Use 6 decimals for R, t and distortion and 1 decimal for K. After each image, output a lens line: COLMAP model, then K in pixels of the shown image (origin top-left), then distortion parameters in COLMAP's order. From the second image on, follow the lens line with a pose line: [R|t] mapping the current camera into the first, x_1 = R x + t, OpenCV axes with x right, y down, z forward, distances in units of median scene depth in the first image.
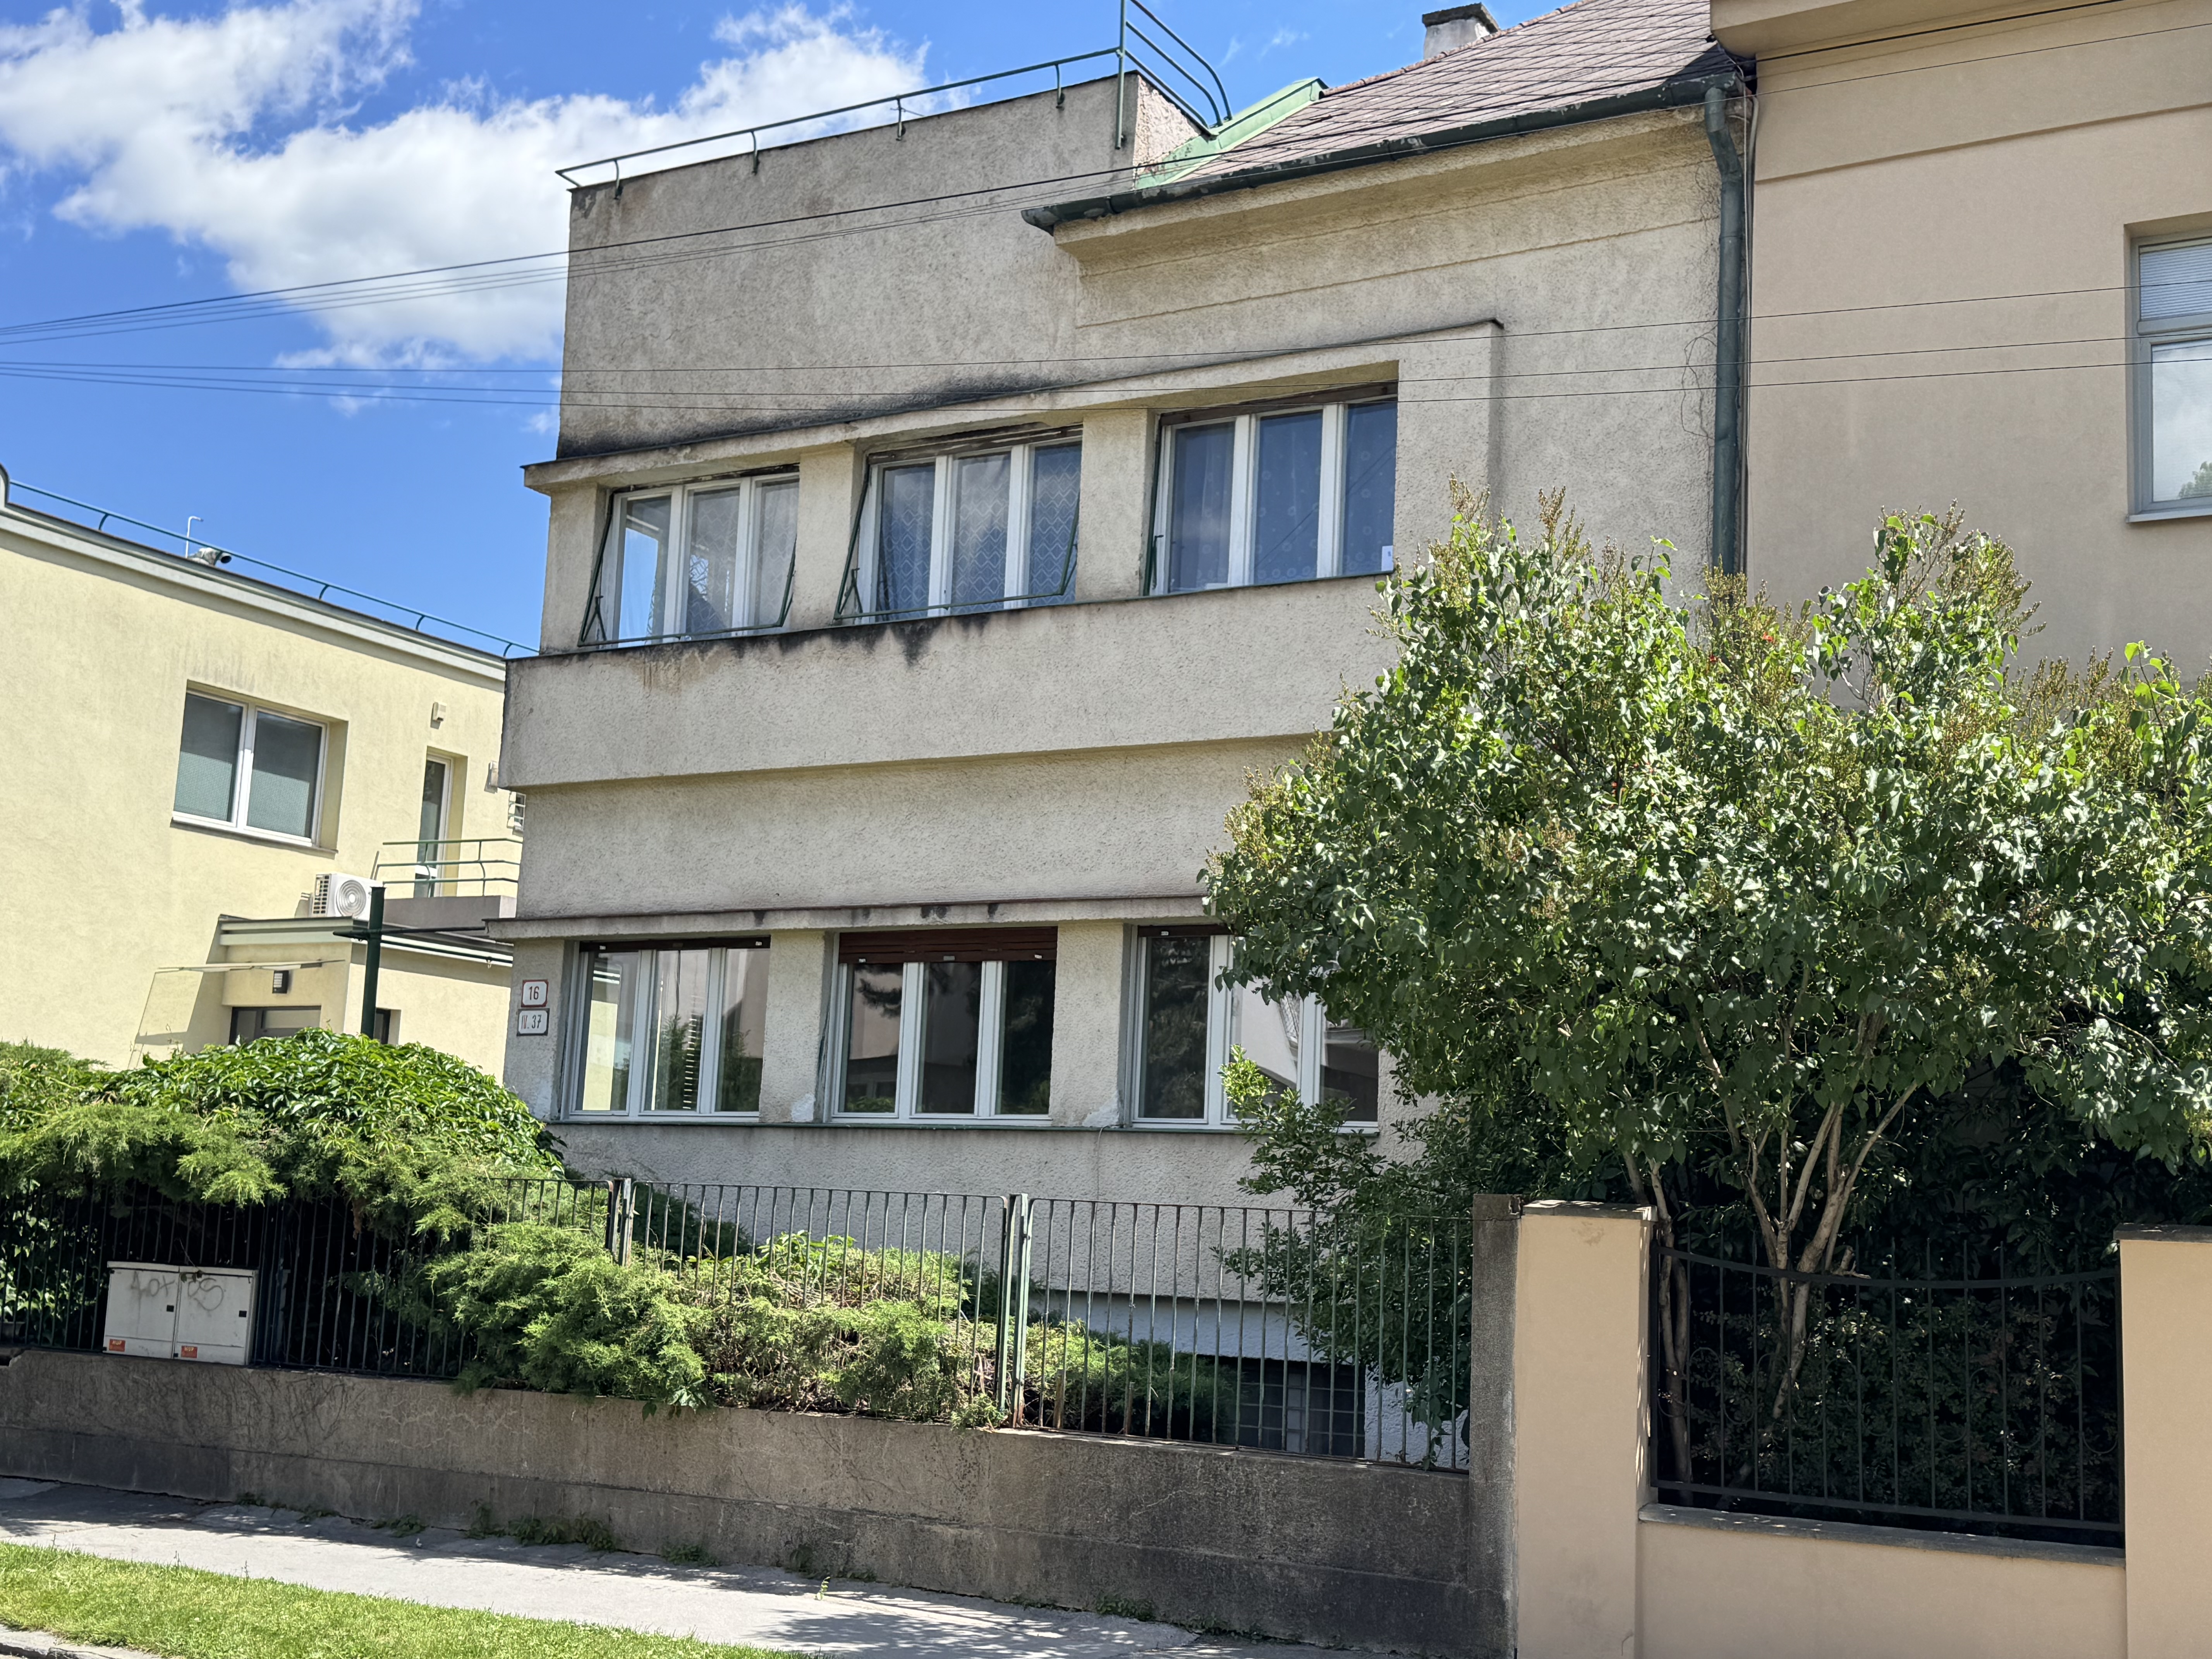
lens RADIAL K [[2658.4, 0, 1104.0], [0, 2658.4, 843.4], [0, 0, 1]] dist [0.144714, 0.000000]
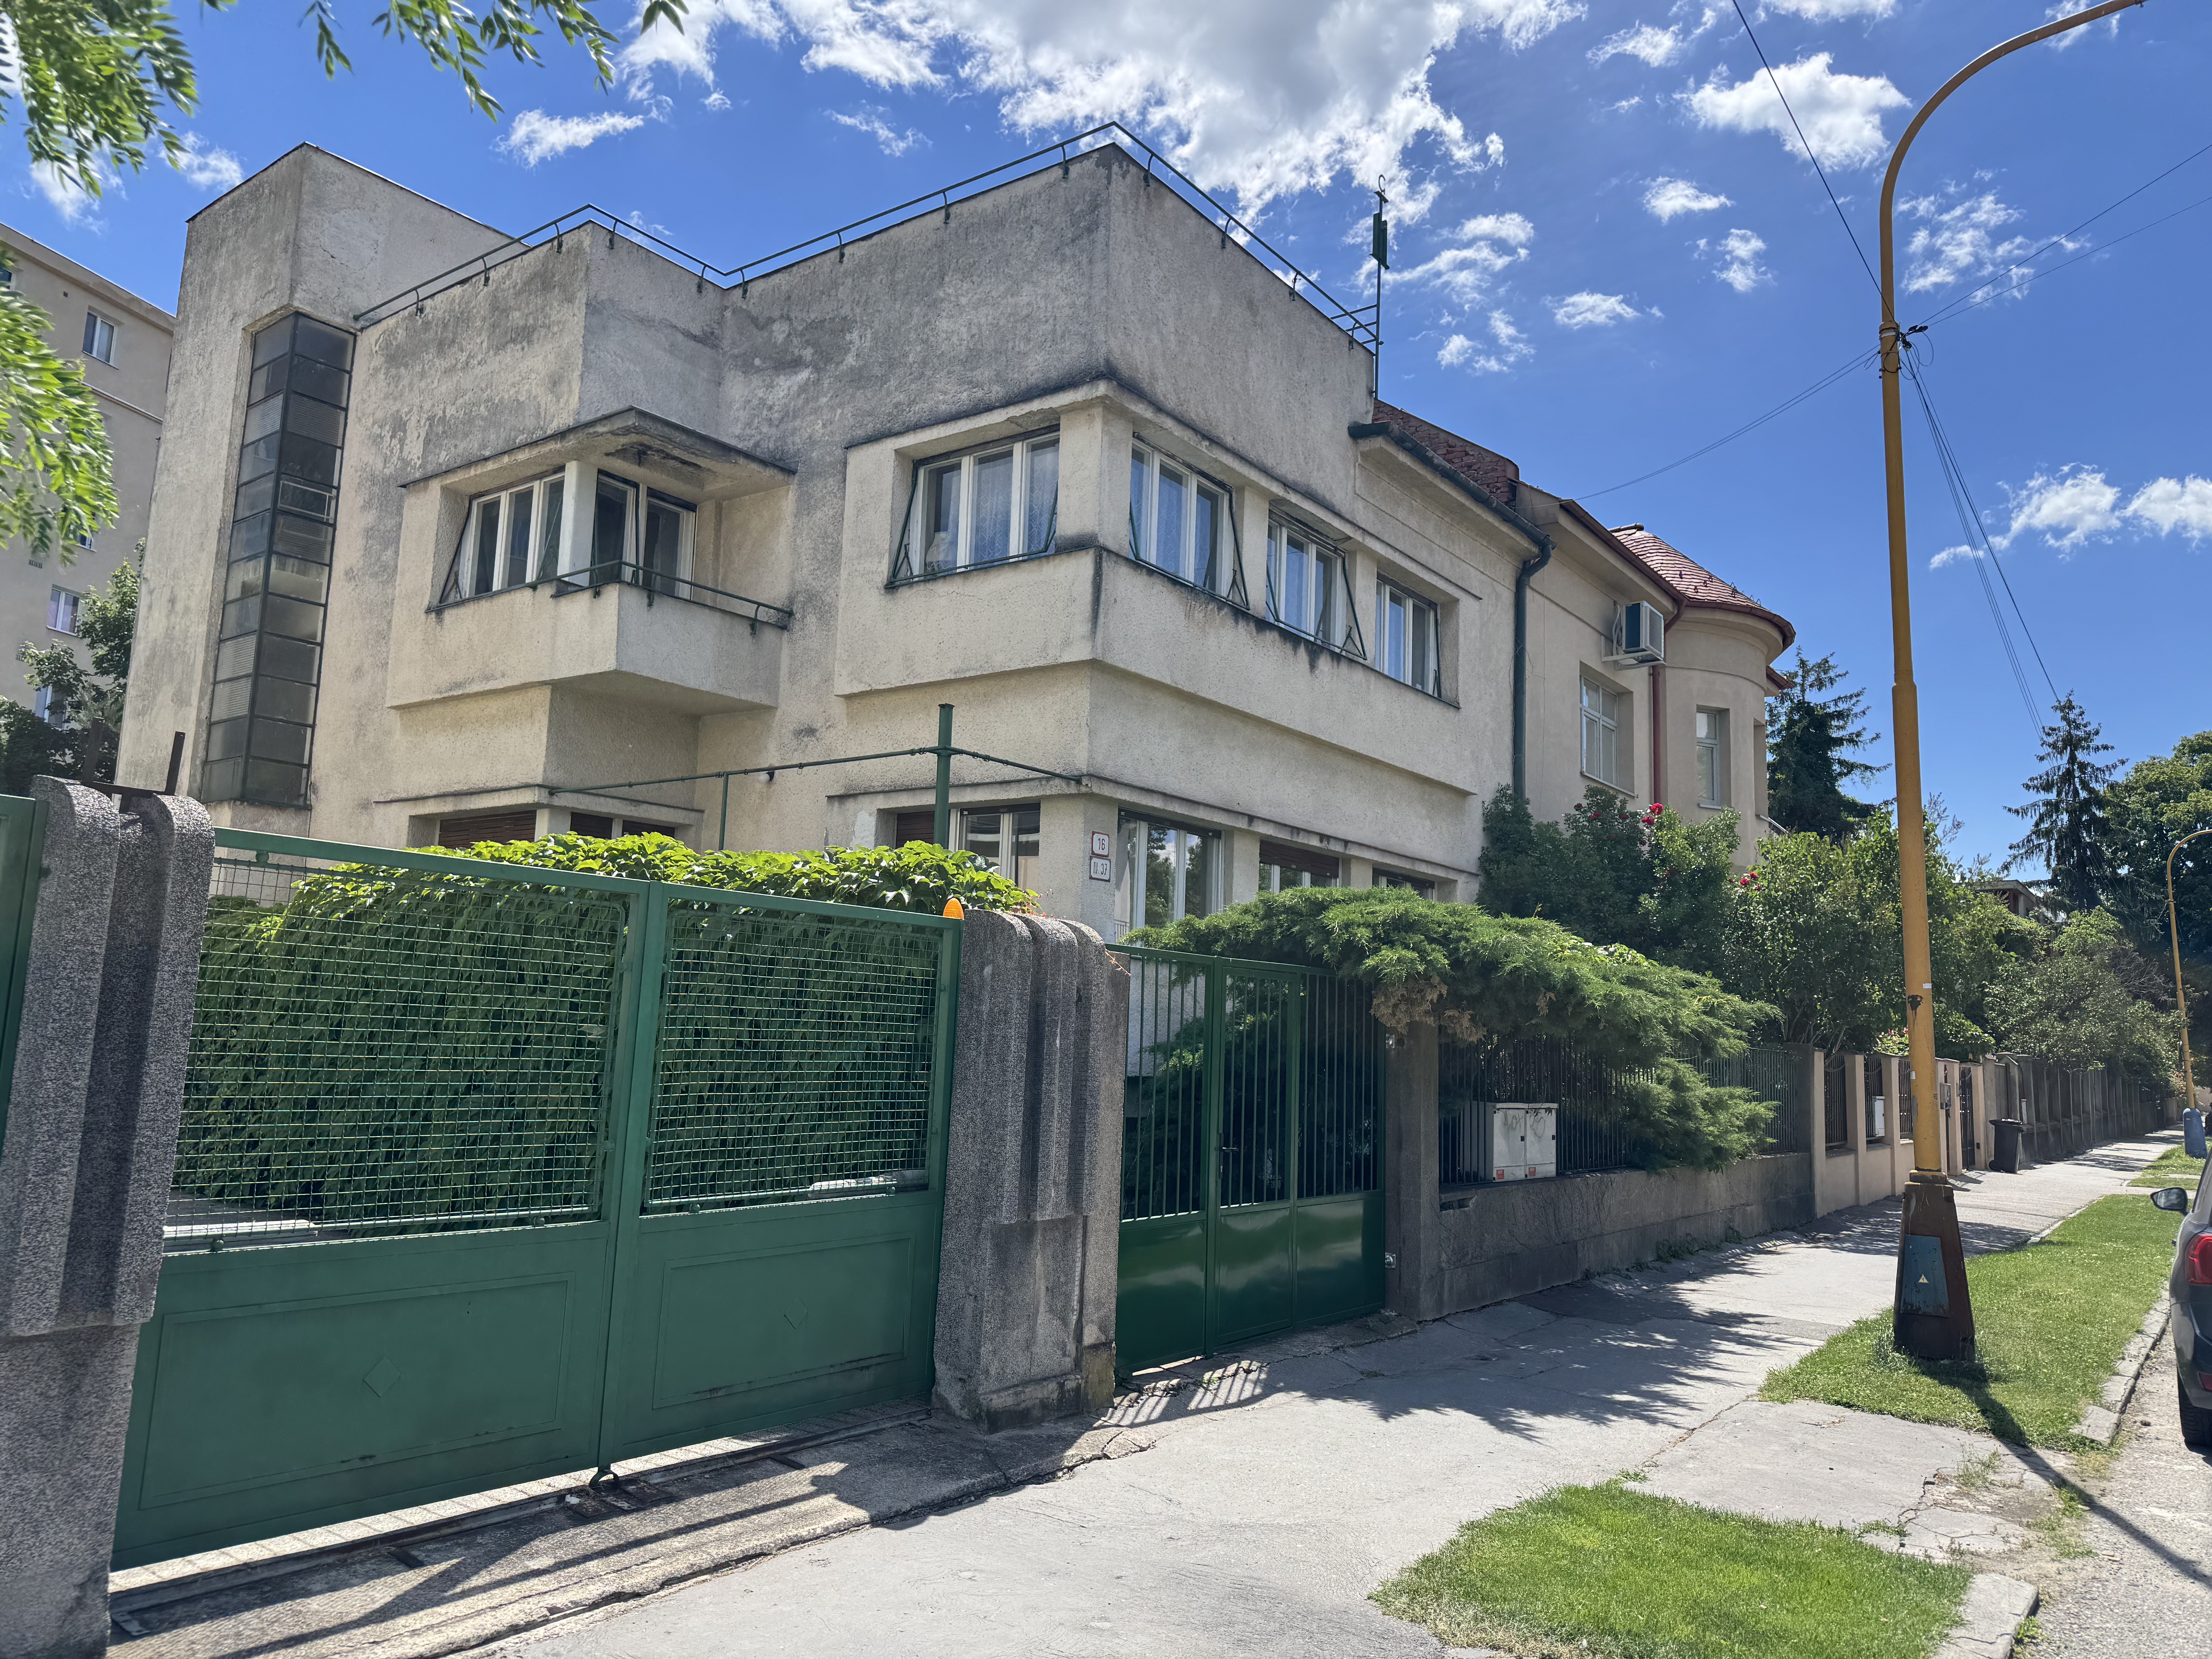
lens RADIAL K [[1532.1, 0, 1111.6], [0, 1532.1, 840.6], [0, 0, 1]] dist [0.098264, -0.006913]
pose [[0.122211, 0.089104, 0.988496, -0.914949], [-0.182375, 0.981019, -0.065882, 0.102178], [-0.975604, -0.172226, 0.136141, 0.949056]]
